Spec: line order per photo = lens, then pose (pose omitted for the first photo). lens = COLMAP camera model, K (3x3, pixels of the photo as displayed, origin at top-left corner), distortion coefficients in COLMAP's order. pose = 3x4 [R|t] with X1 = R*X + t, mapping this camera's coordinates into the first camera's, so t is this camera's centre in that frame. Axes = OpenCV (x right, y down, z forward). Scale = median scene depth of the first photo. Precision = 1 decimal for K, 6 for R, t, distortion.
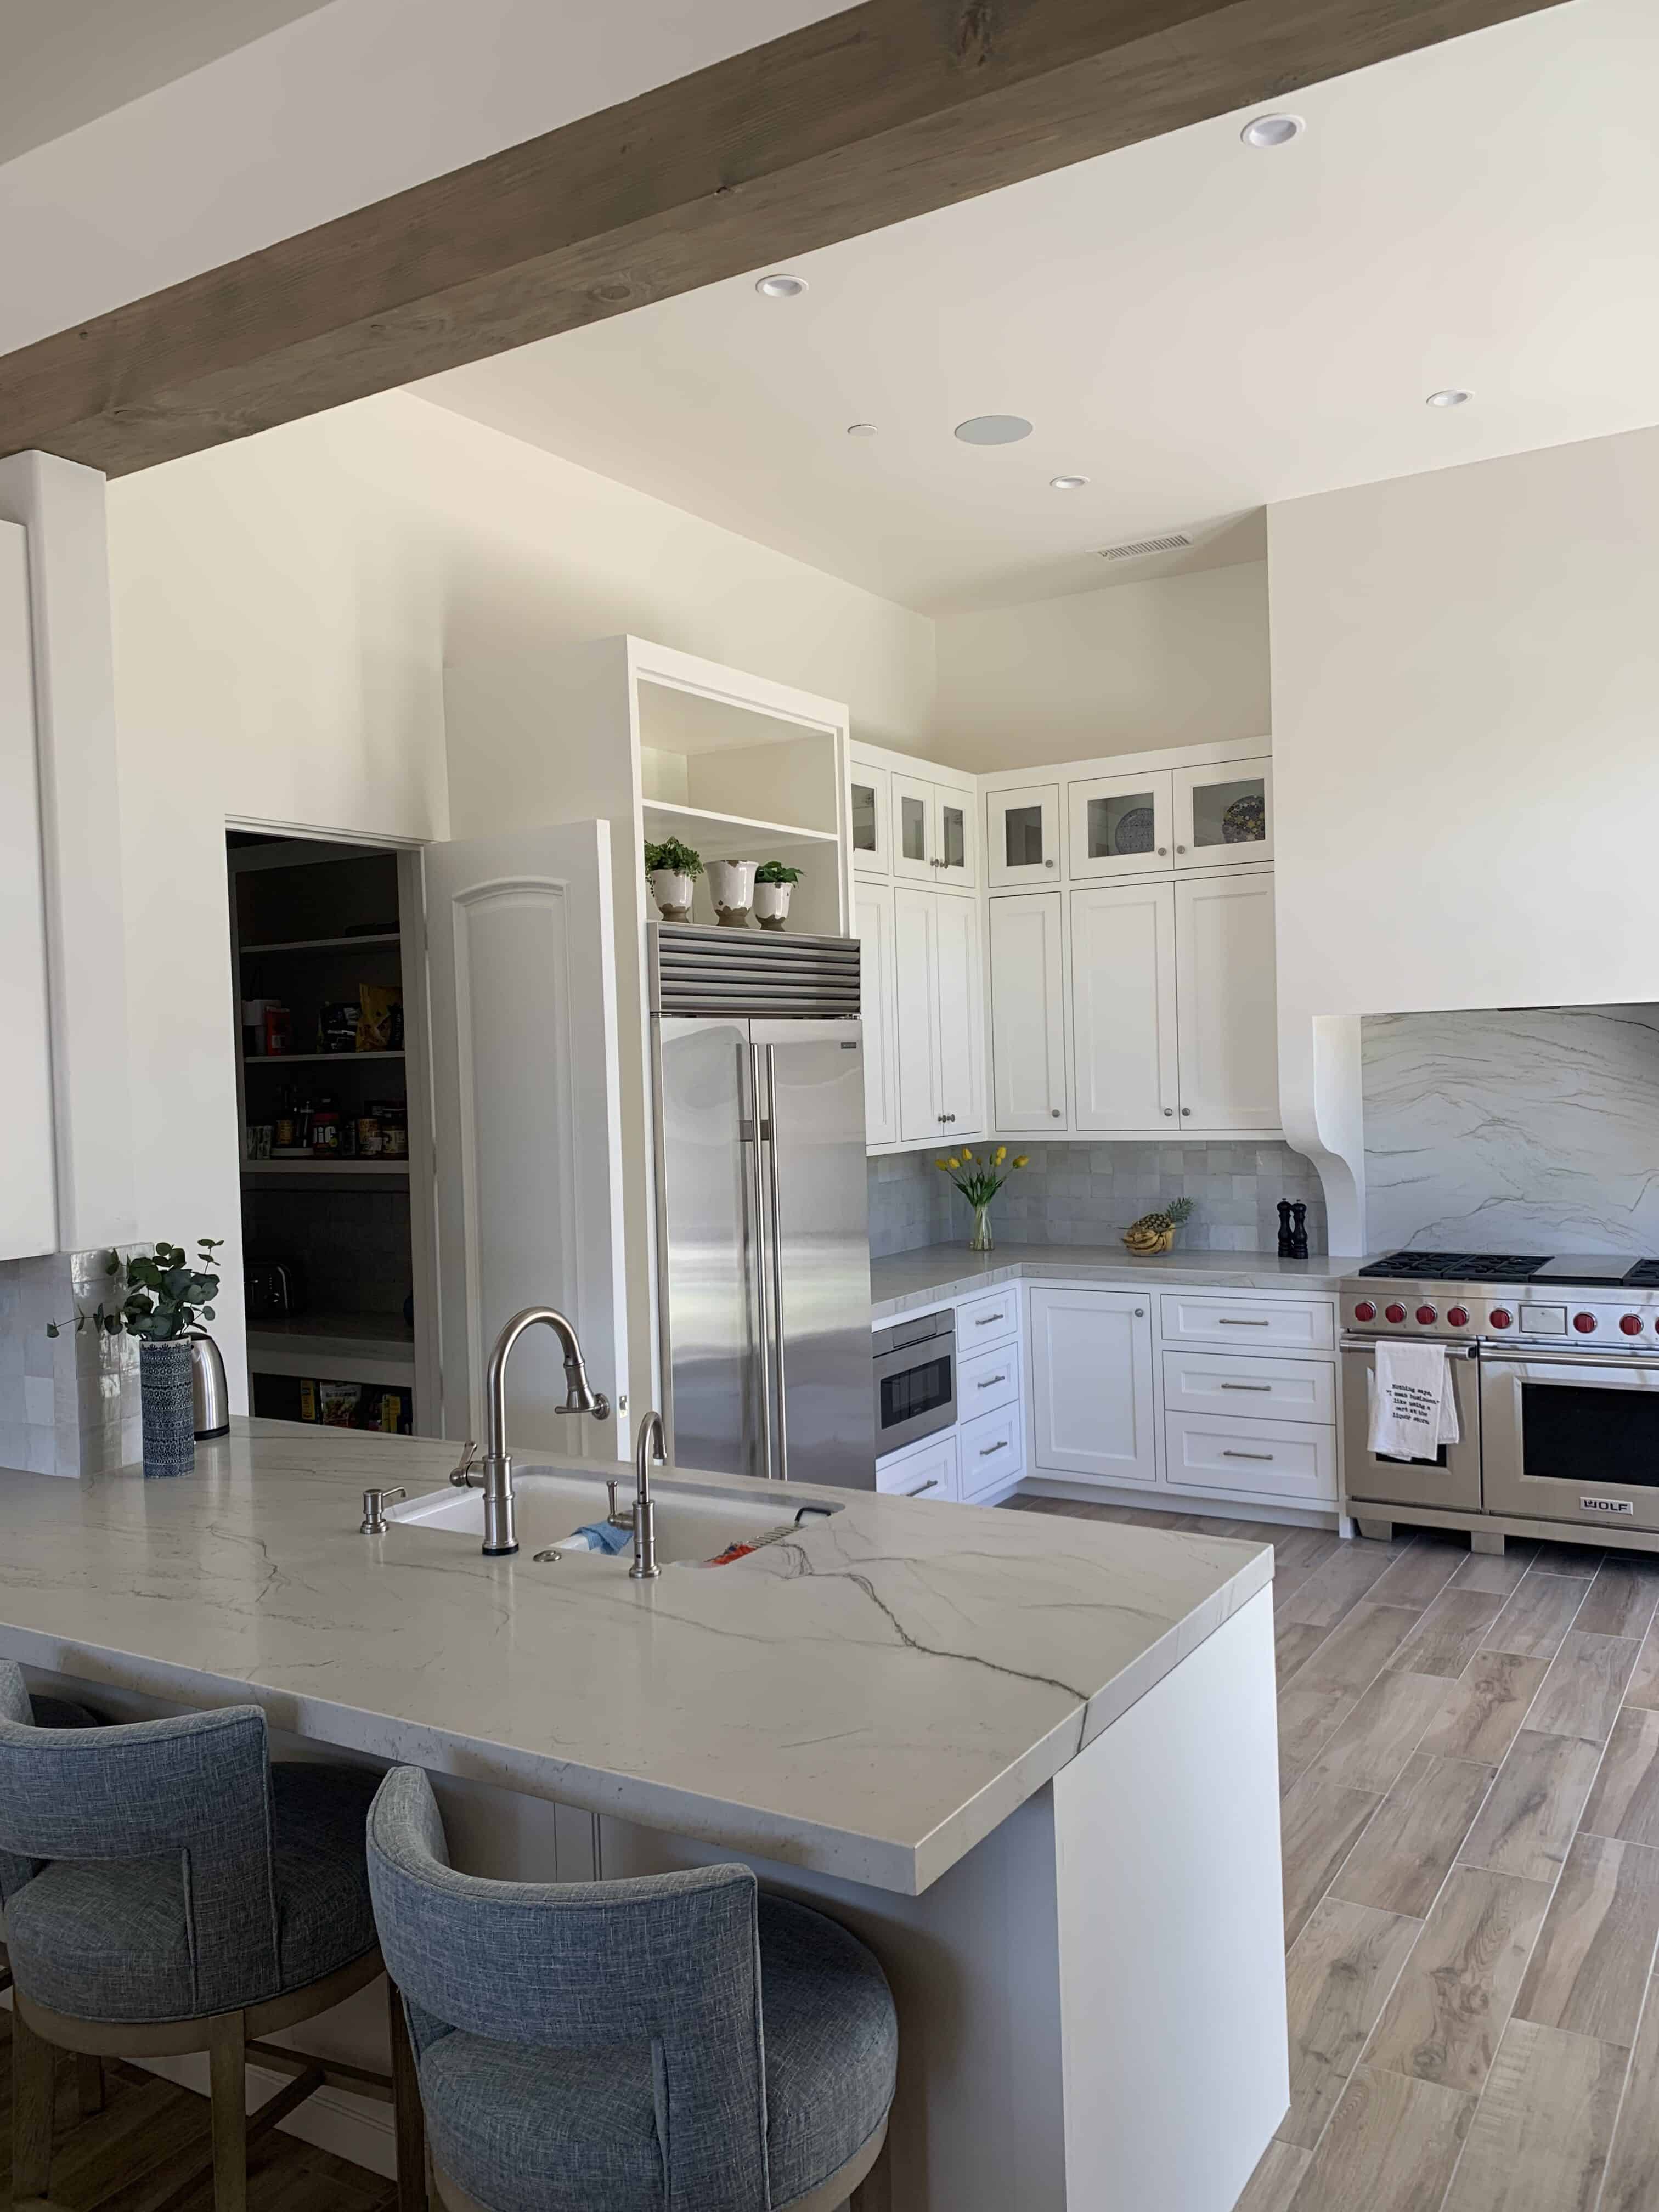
lens RADIAL K [[1677.9, 0, 829.5], [0, 1677.9, 1106.0], [0, 0, 1]] dist [0.009255, -0.019439]
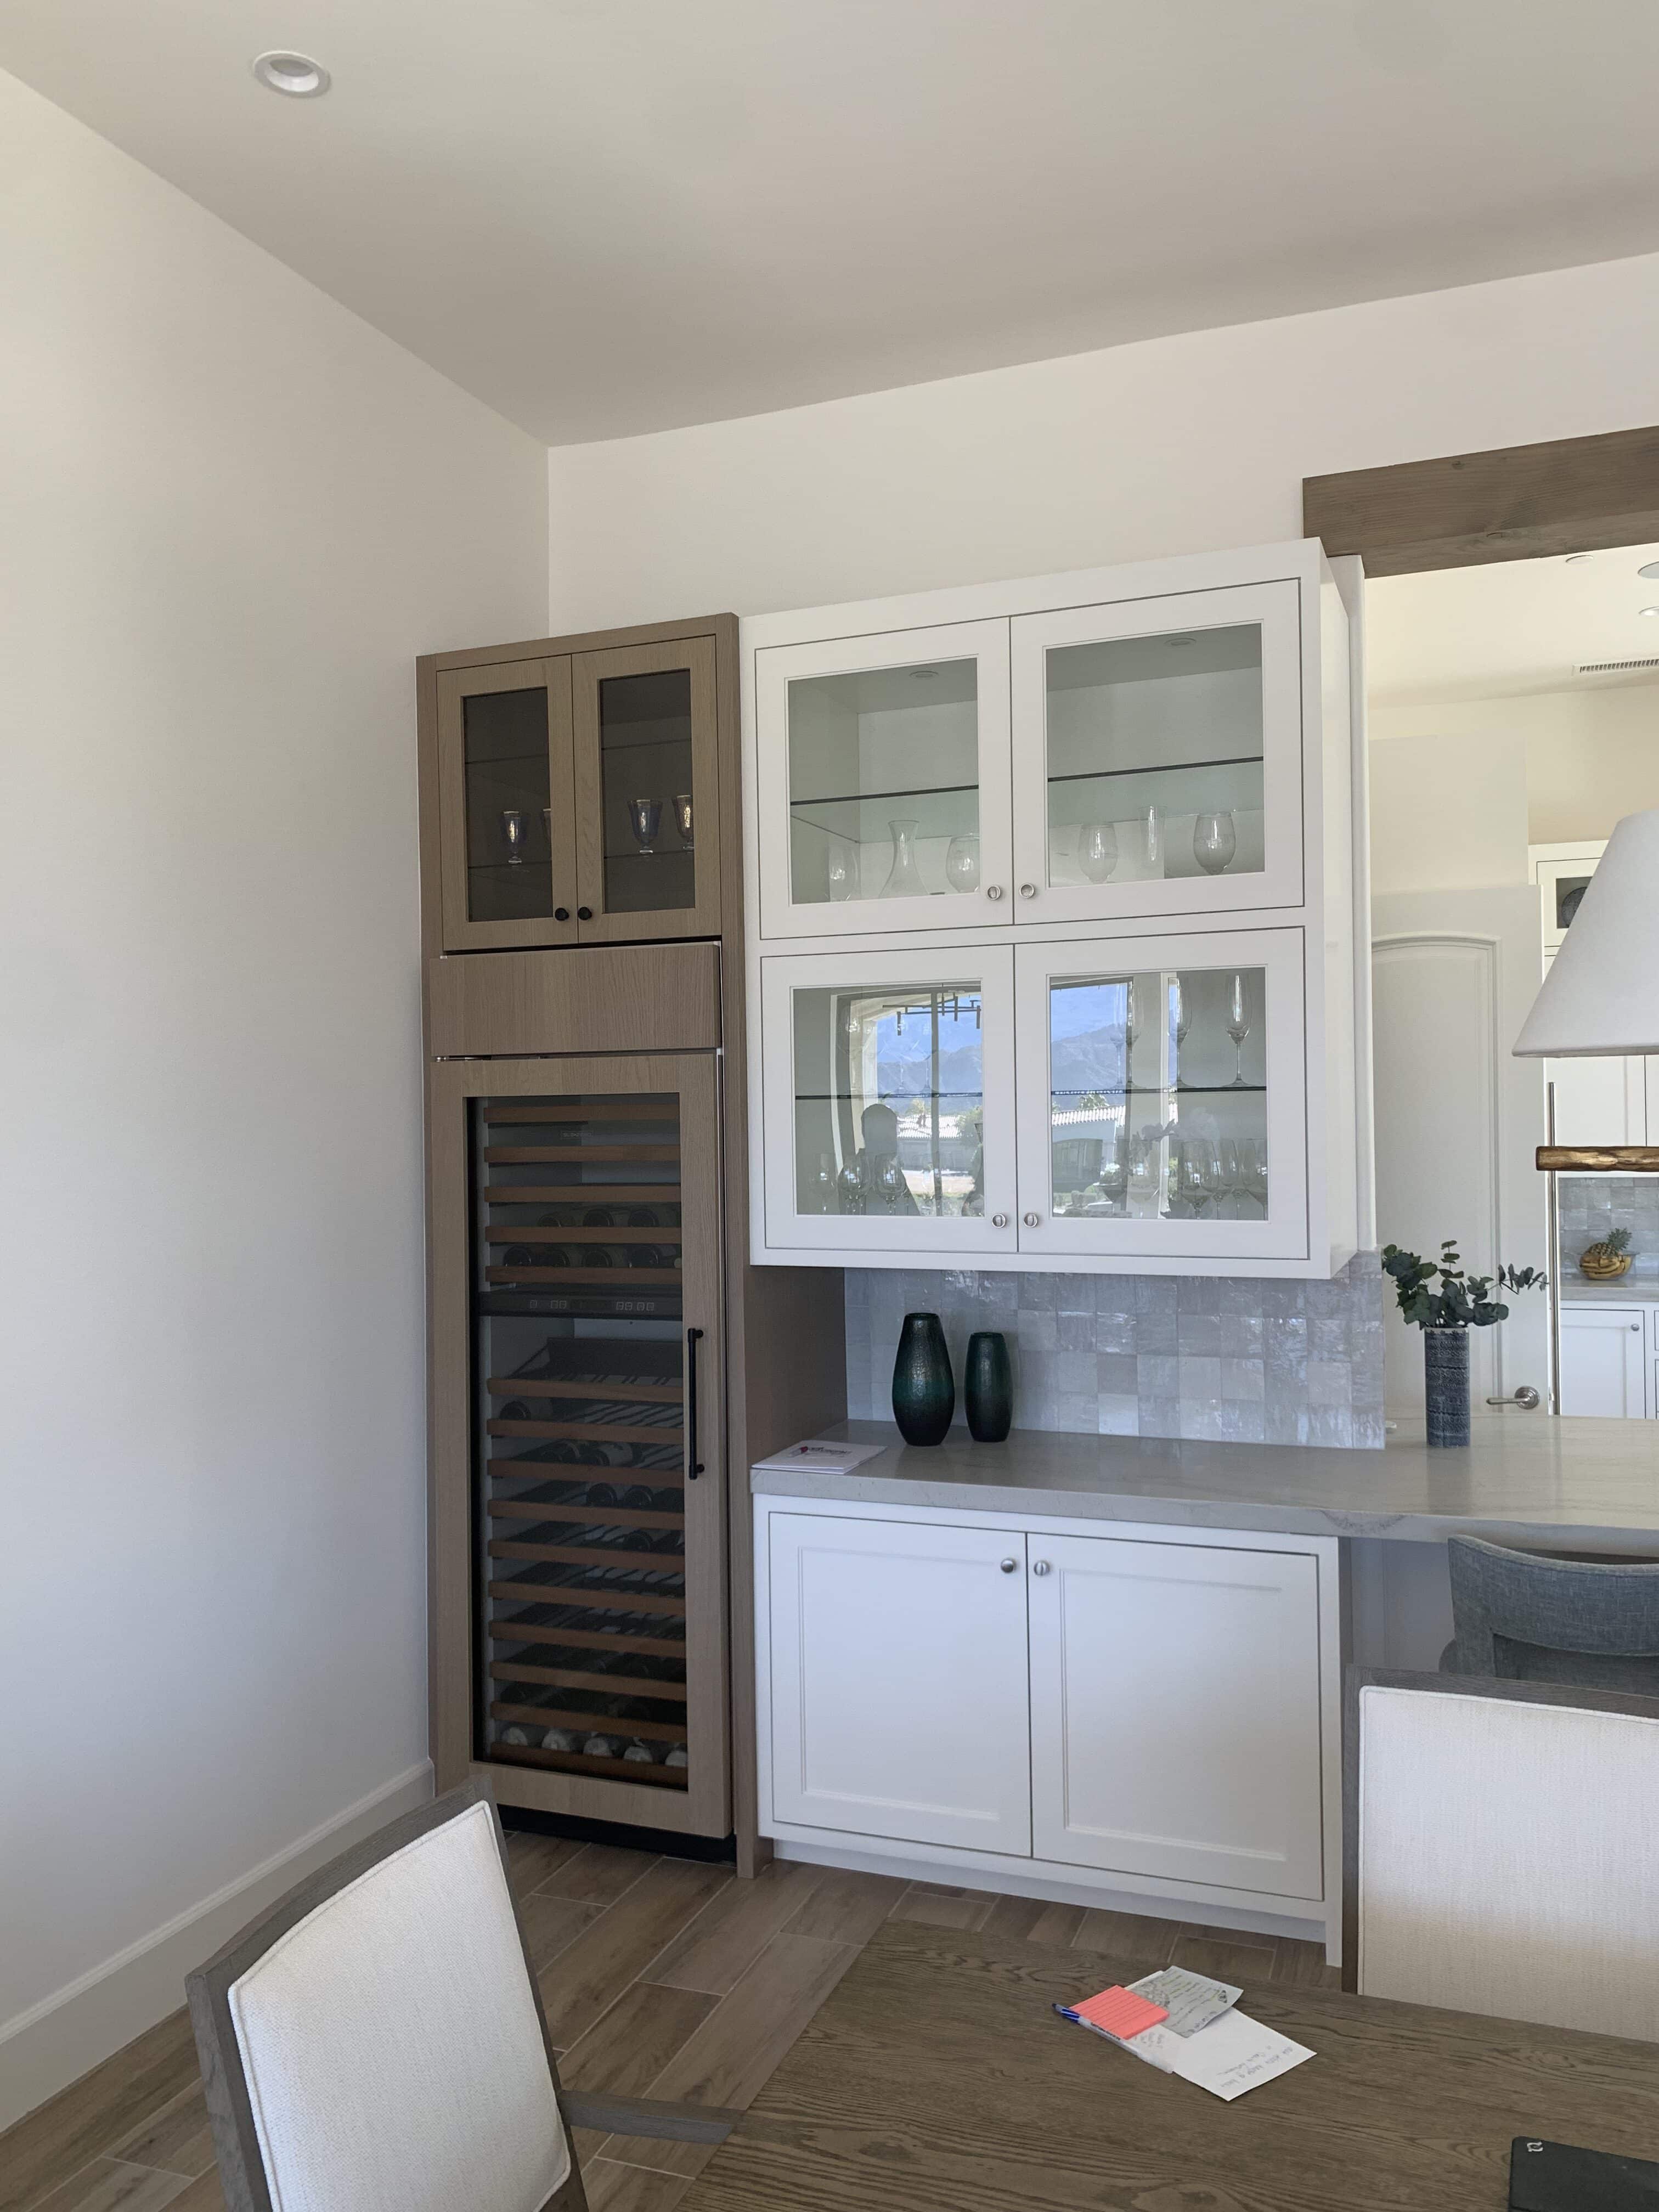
lens RADIAL K [[1677.9, 0, 829.5], [0, 1677.9, 1106.0], [0, 0, 1]] dist [0.009255, -0.019439]
pose [[0.984049, 0.018740, 0.176909, -0.930701], [-0.012826, 0.999322, -0.034512, 0.030683], [-0.177436, 0.031693, 0.983622, -0.055853]]
